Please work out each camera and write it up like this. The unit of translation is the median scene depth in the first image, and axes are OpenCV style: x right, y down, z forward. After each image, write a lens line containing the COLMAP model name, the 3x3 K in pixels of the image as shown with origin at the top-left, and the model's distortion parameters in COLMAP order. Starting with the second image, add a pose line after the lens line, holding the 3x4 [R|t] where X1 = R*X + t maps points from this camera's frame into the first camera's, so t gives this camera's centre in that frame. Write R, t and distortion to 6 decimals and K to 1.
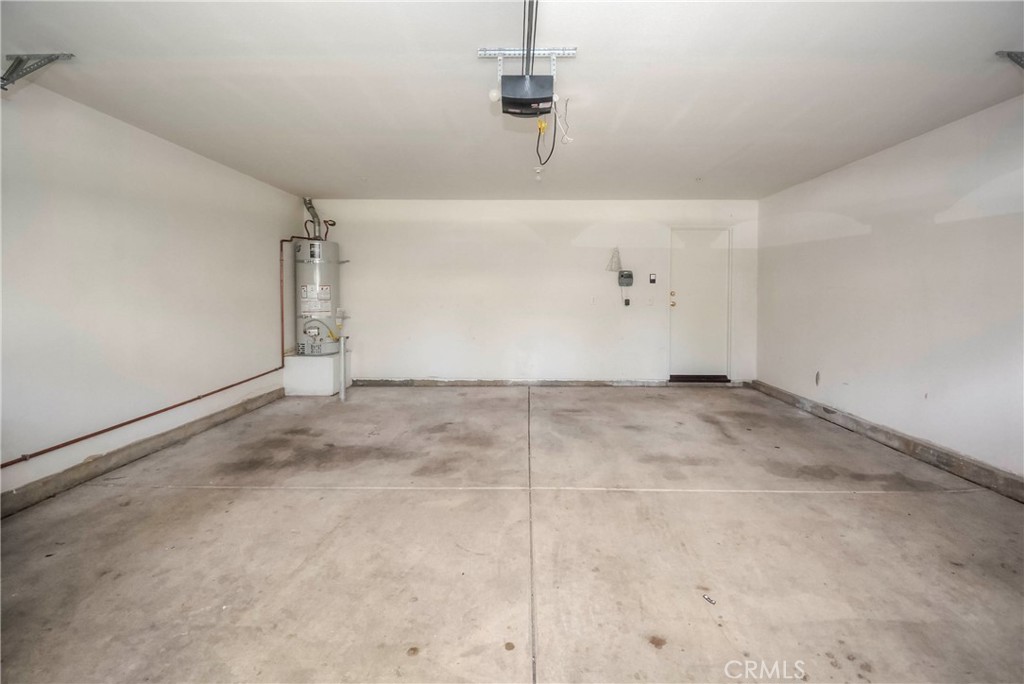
lens RADIAL K [[461.6, 0, 507.5], [0, 461.6, 347.6], [0, 0, 1]] dist [0.012230, -0.019835]
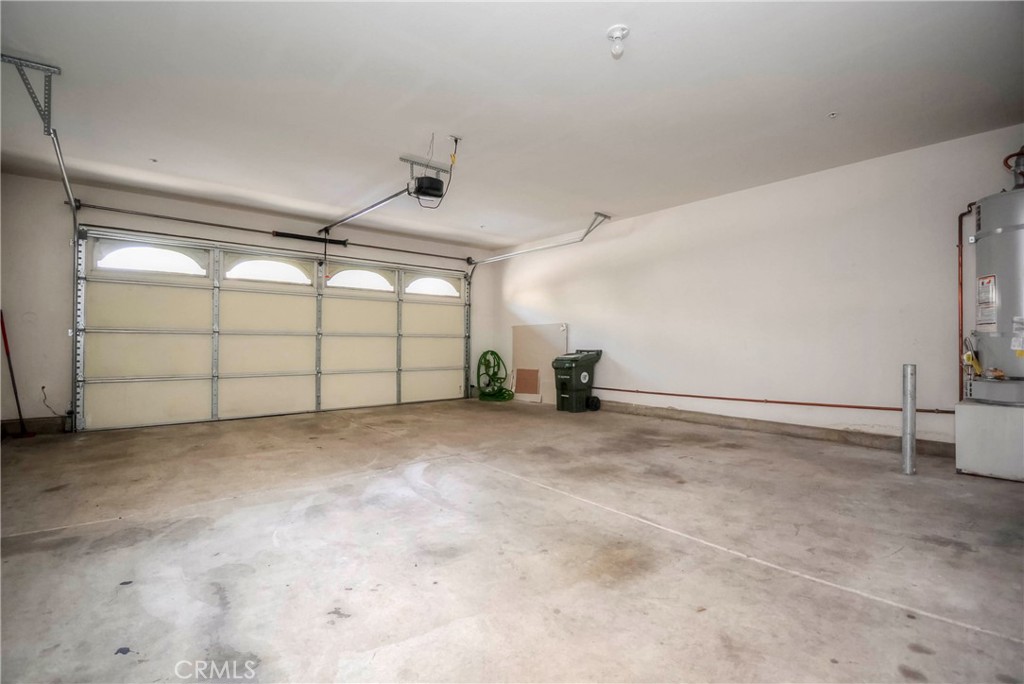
lens RADIAL K [[461.6, 0, 507.5], [0, 461.6, 347.6], [0, 0, 1]] dist [0.012230, -0.019835]
pose [[-0.752140, 0.004442, -0.658988, 0.524193], [-0.075638, 0.992787, 0.093022, -0.075059], [0.654648, 0.119810, -0.746379, 1.365560]]
